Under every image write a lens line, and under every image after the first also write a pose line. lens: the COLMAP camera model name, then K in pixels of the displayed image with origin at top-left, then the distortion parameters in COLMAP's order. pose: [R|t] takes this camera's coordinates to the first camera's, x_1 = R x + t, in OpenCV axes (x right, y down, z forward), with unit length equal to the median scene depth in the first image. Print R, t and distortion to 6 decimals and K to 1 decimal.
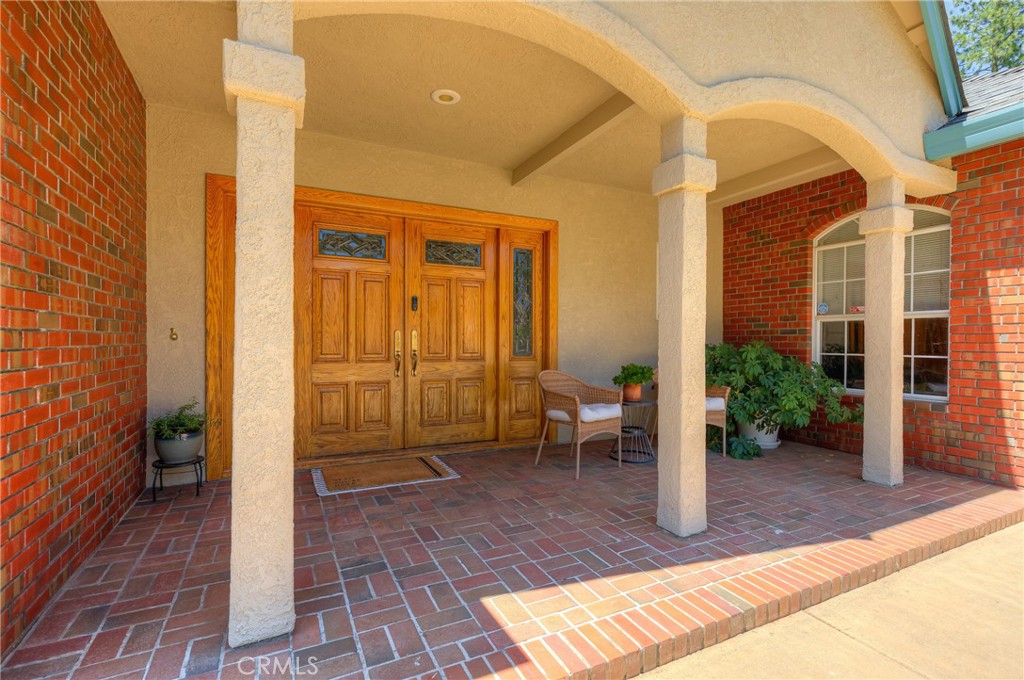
lens RADIAL K [[470.5, 0, 512.0], [0, 470.5, 340.0], [0, 0, 1]] dist [-0.001047, -0.000044]
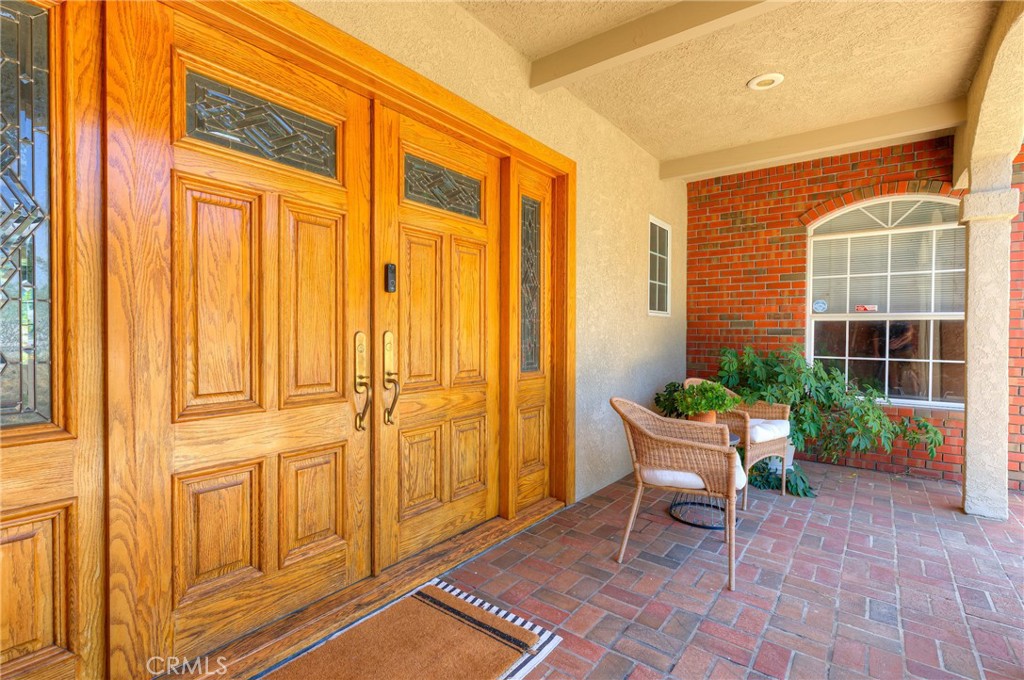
lens RADIAL K [[493.8, 0, 505.6], [0, 493.8, 336.7], [0, 0, 1]] dist [0.000829, 0.000061]
pose [[0.903102, -0.002913, 0.429415, -0.297923], [-0.002831, 0.999915, 0.012738, -0.021209], [-0.429416, -0.012719, 0.903017, 0.445190]]
